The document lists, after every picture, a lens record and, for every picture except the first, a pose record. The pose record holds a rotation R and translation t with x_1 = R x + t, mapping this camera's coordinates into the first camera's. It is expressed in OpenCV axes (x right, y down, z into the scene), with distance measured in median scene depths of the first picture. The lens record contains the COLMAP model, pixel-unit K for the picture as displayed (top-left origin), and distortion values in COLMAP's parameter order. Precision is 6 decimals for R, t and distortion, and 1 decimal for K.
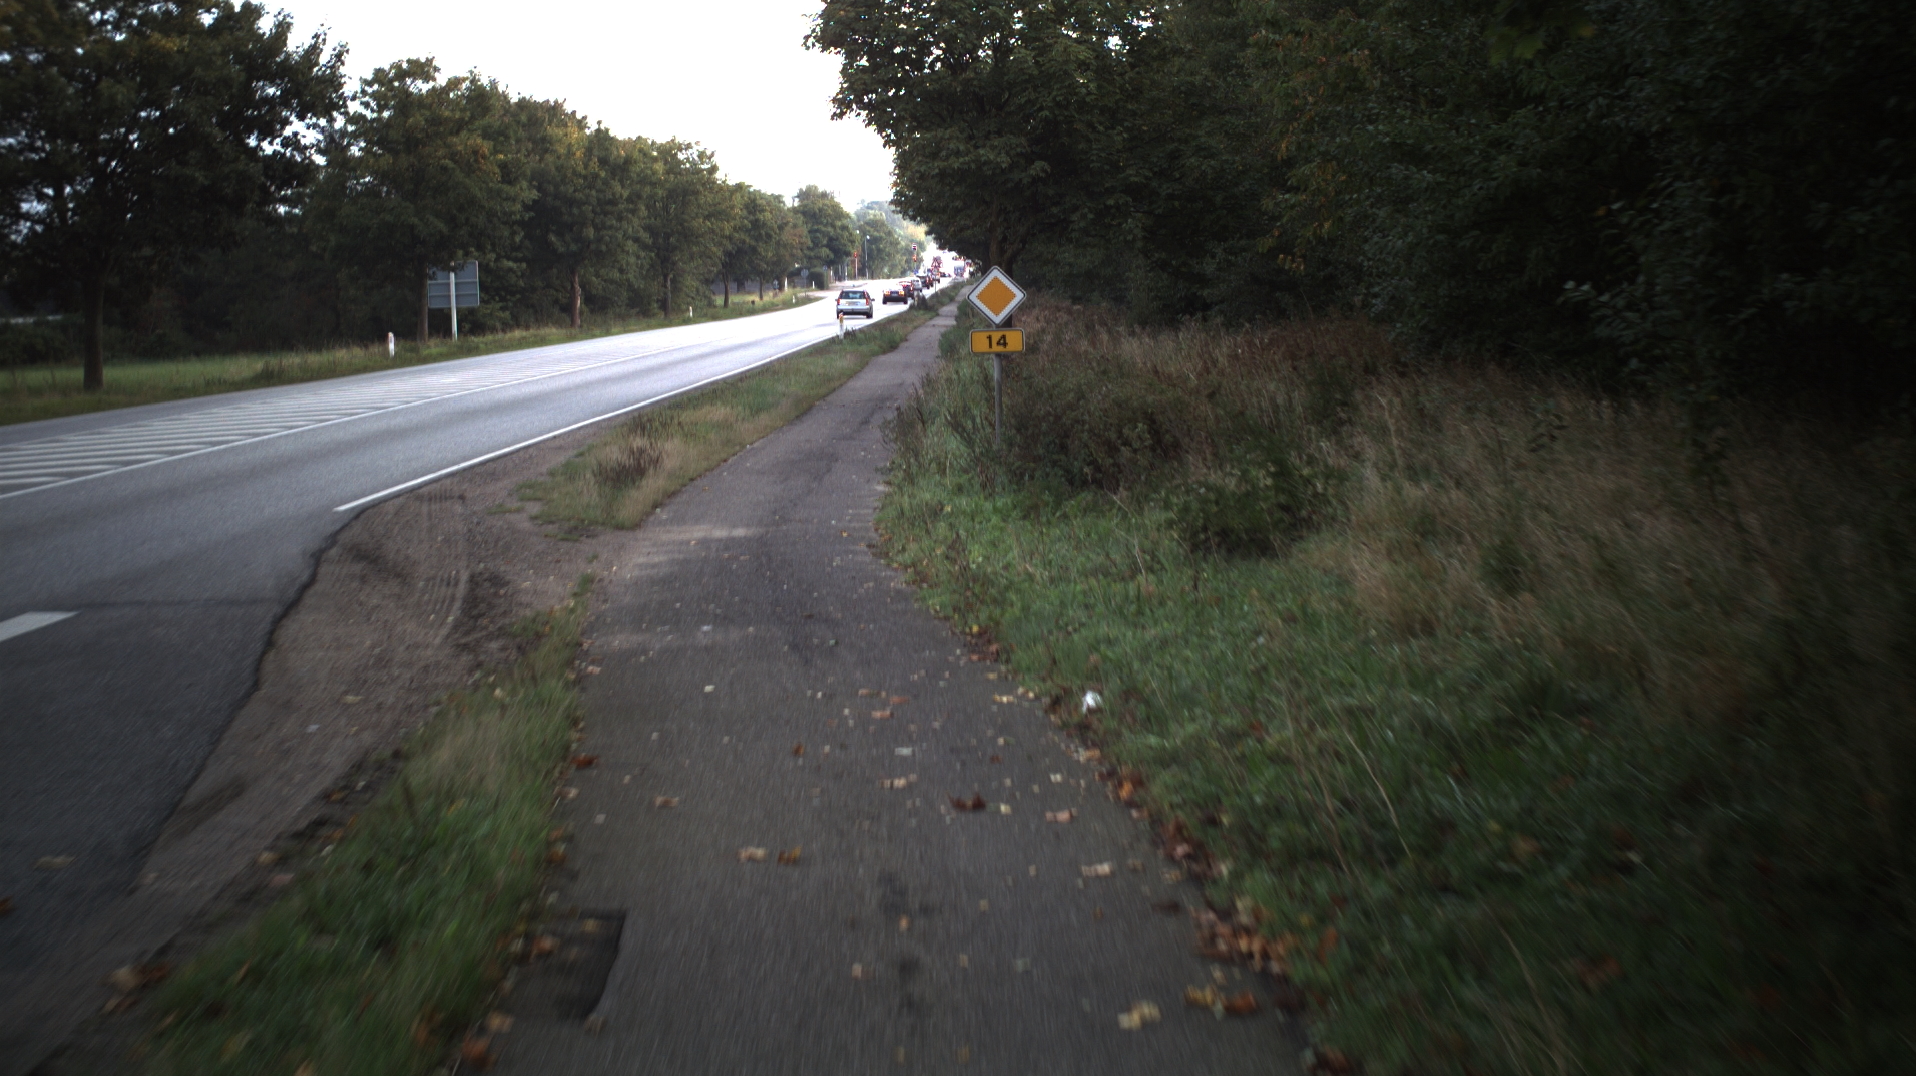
lens RADIAL K [[3380.4, 0, 958.5], [0, 3380.4, 535.6], [0, 0, 1]] dist [-0.267955, 0.000000]
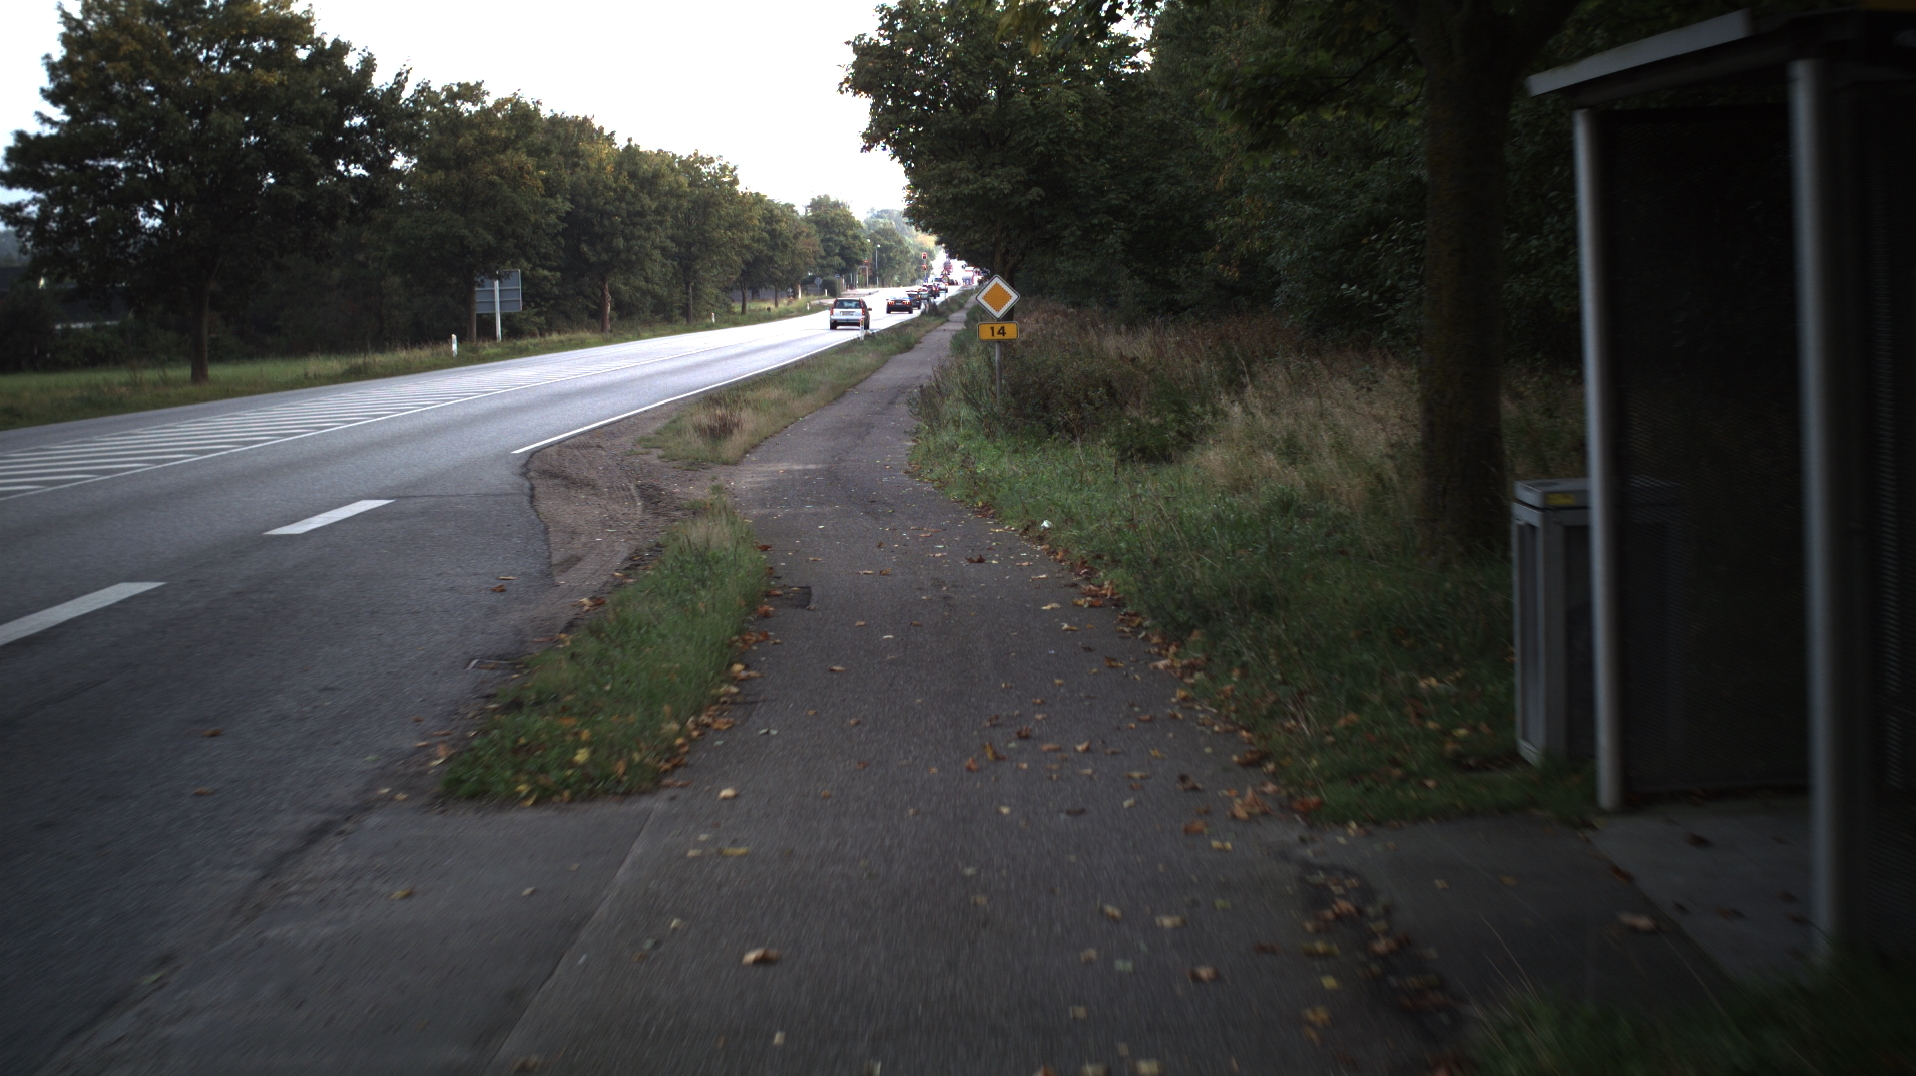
lens RADIAL K [[3380.4, 0, 955.3], [0, 3380.4, 536.2], [0, 0, 1]] dist [-0.267955, 0.000000]
pose [[0.999993, -0.000039, -0.003606, -0.000326], [0.000032, 0.999998, -0.002188, 0.015826], [0.003606, 0.002187, 0.999991, -0.200251]]
